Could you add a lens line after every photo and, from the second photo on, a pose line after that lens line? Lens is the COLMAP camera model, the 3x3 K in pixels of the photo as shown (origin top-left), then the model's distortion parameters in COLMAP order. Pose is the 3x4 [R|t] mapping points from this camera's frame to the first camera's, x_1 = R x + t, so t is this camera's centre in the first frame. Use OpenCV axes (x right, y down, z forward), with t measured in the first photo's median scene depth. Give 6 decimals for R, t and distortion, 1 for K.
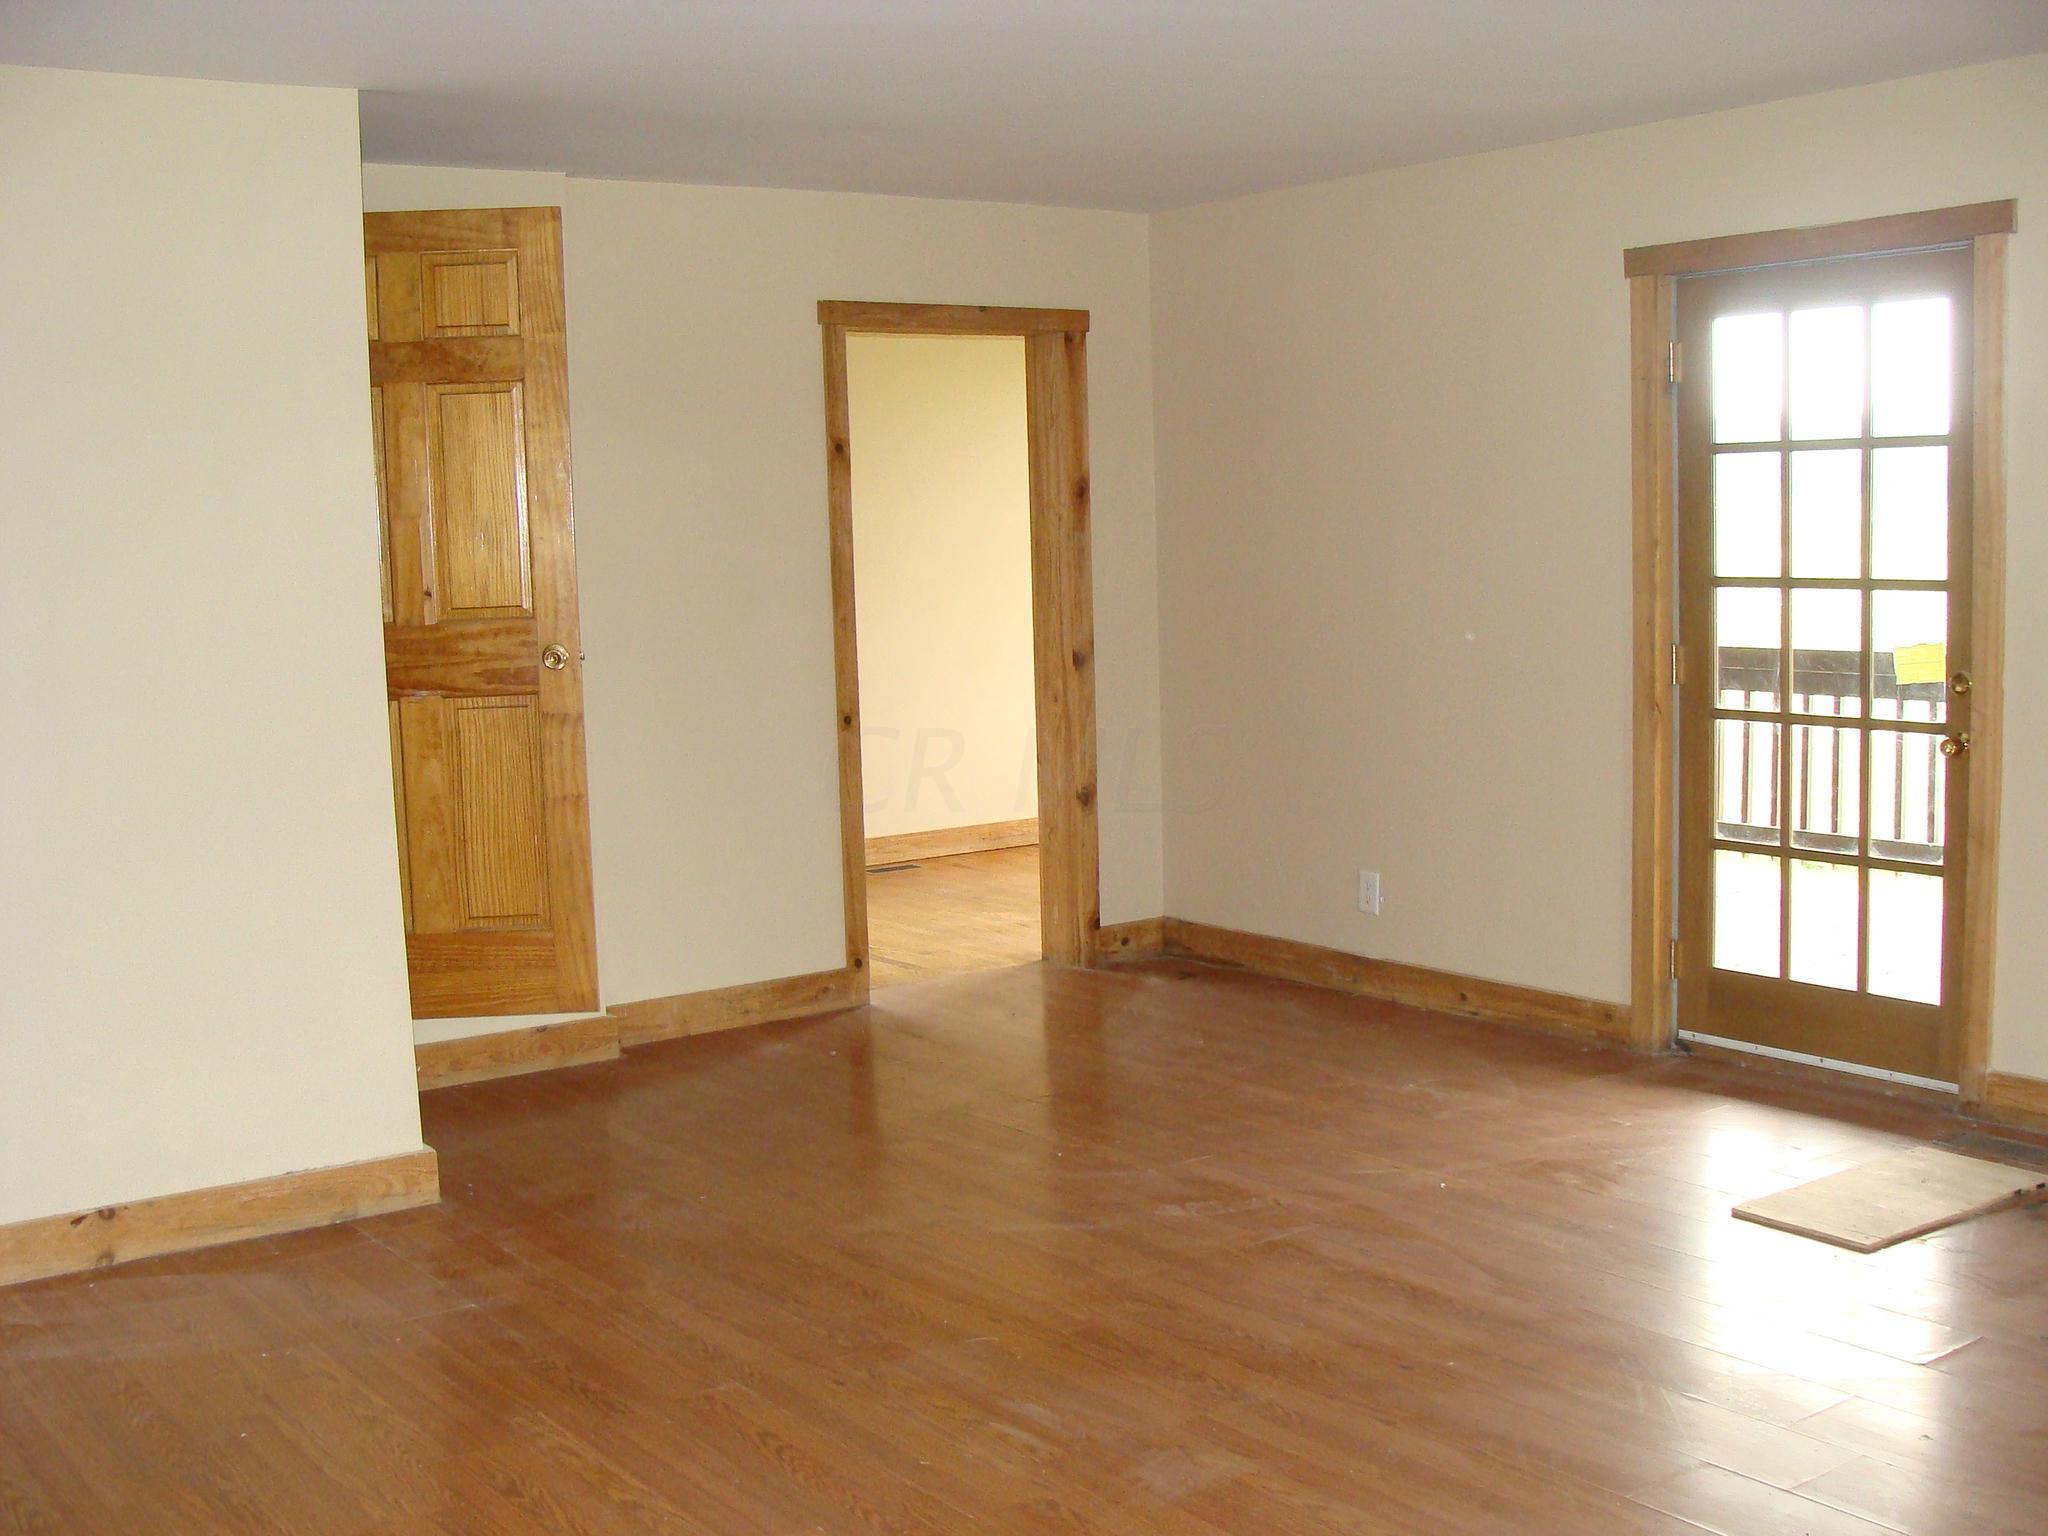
lens RADIAL K [[2289.5, 0, 1035.5], [0, 2289.5, 815.2], [0, 0, 1]] dist [-0.243629, 0.339281]
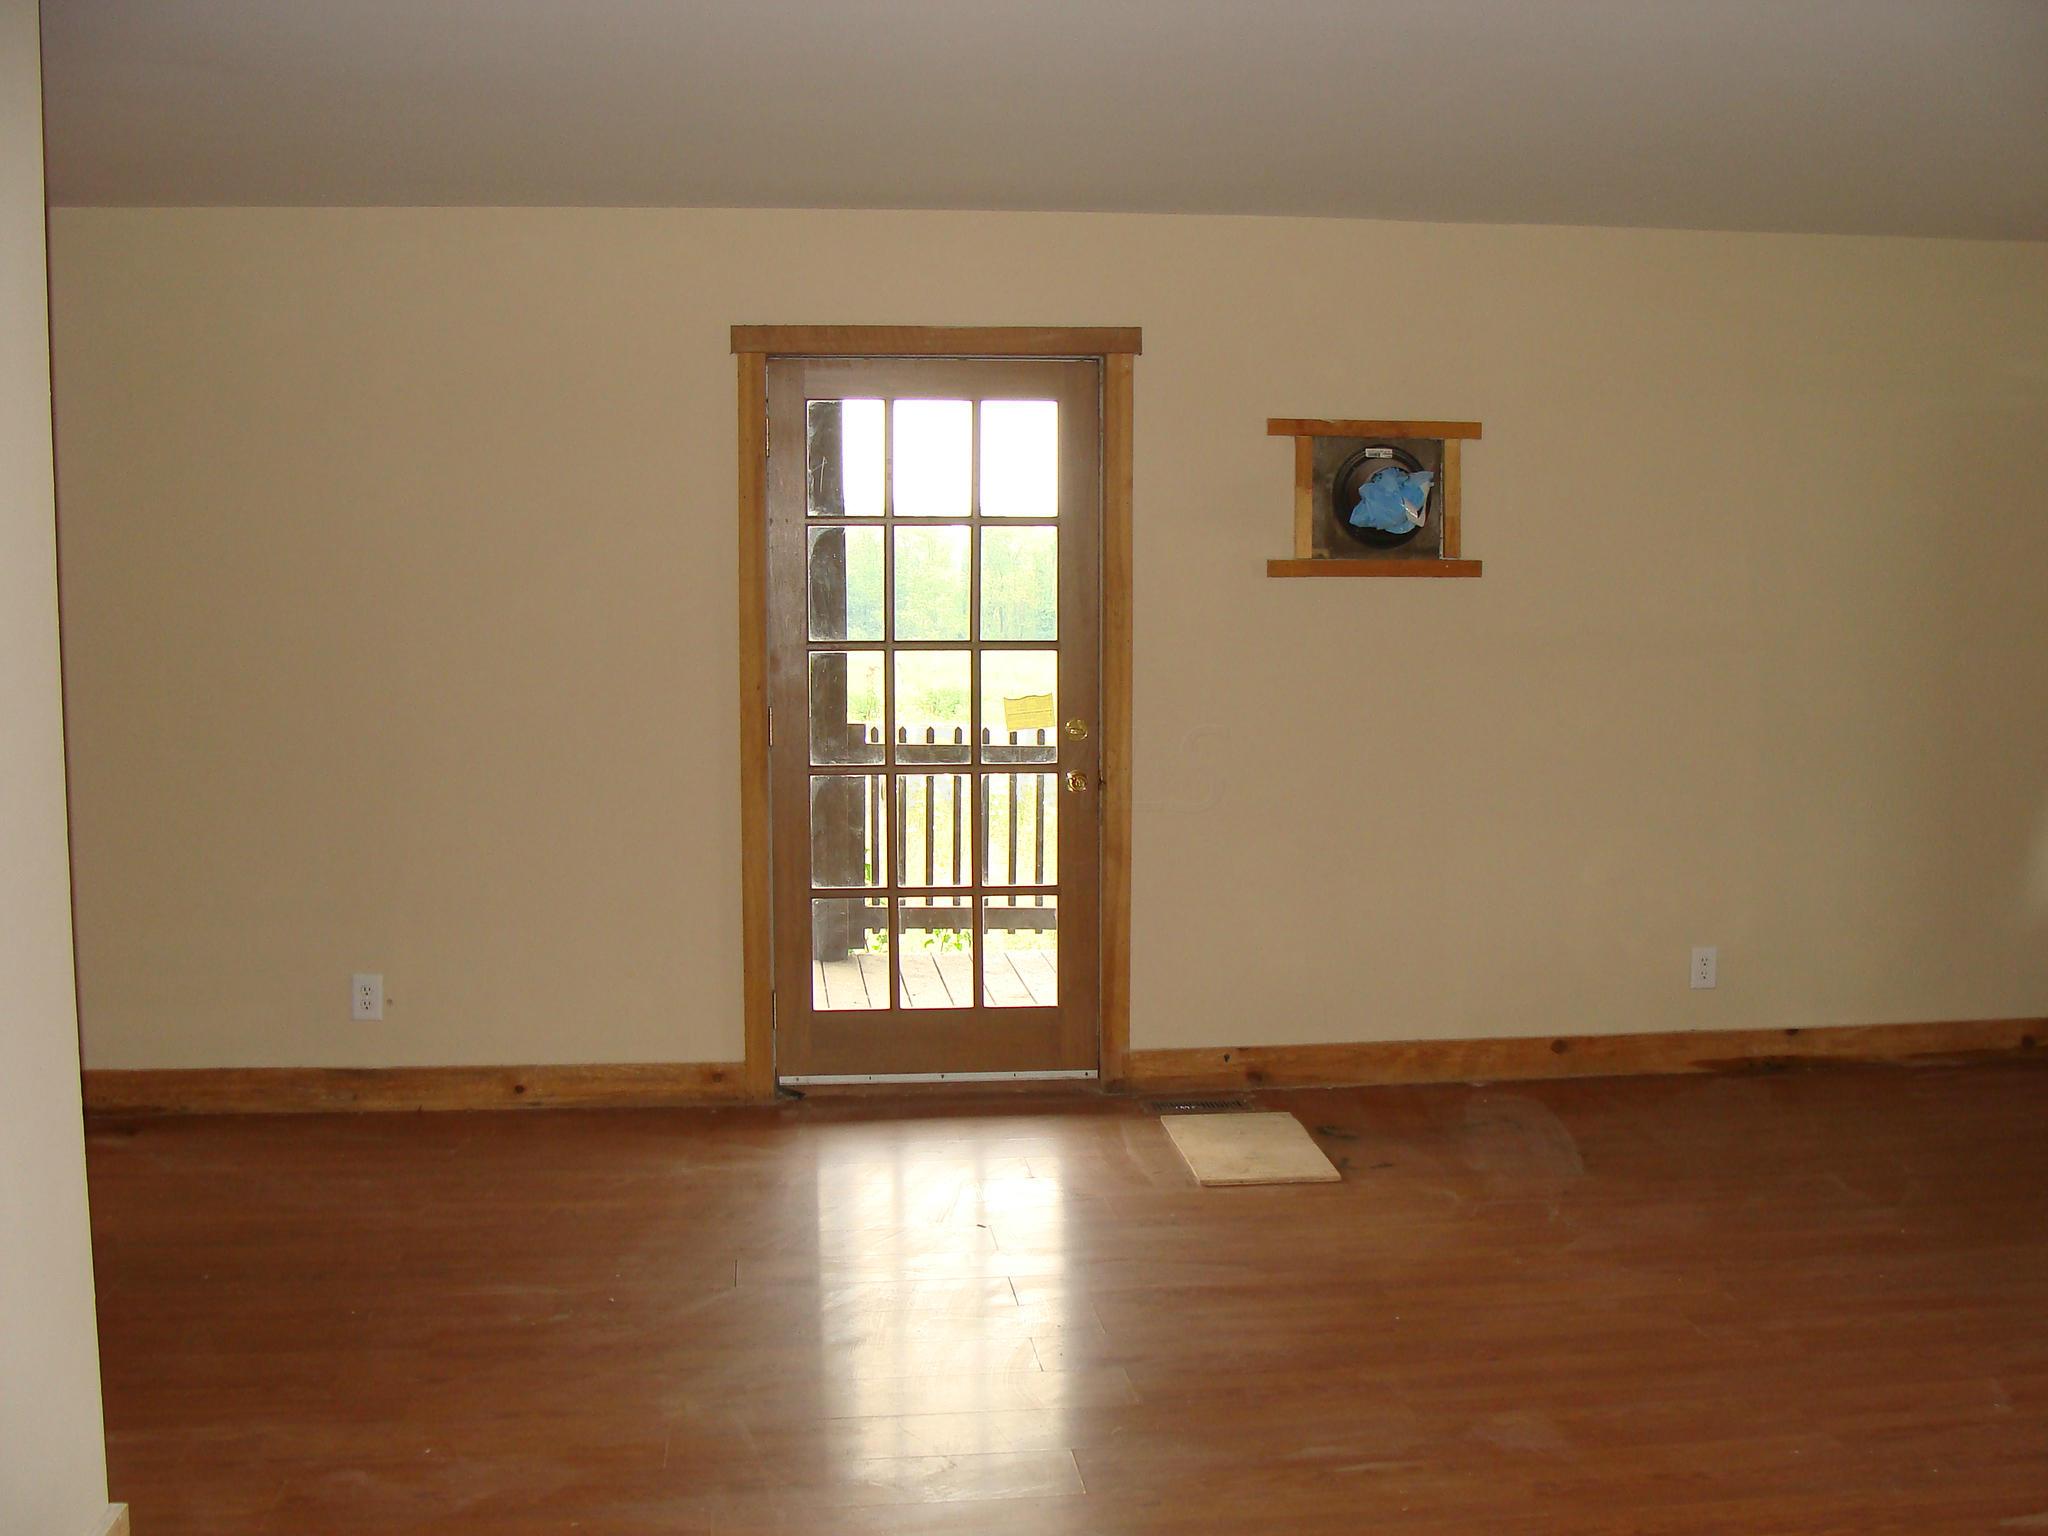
lens RADIAL K [[2289.5, 0, 1035.5], [0, 2289.5, 815.2], [0, 0, 1]] dist [-0.243629, 0.339281]
pose [[0.498789, -0.061013, 0.864573, -0.616129], [0.098911, 0.995009, 0.013154, -0.030023], [-0.861061, 0.078955, 0.502335, 0.394354]]
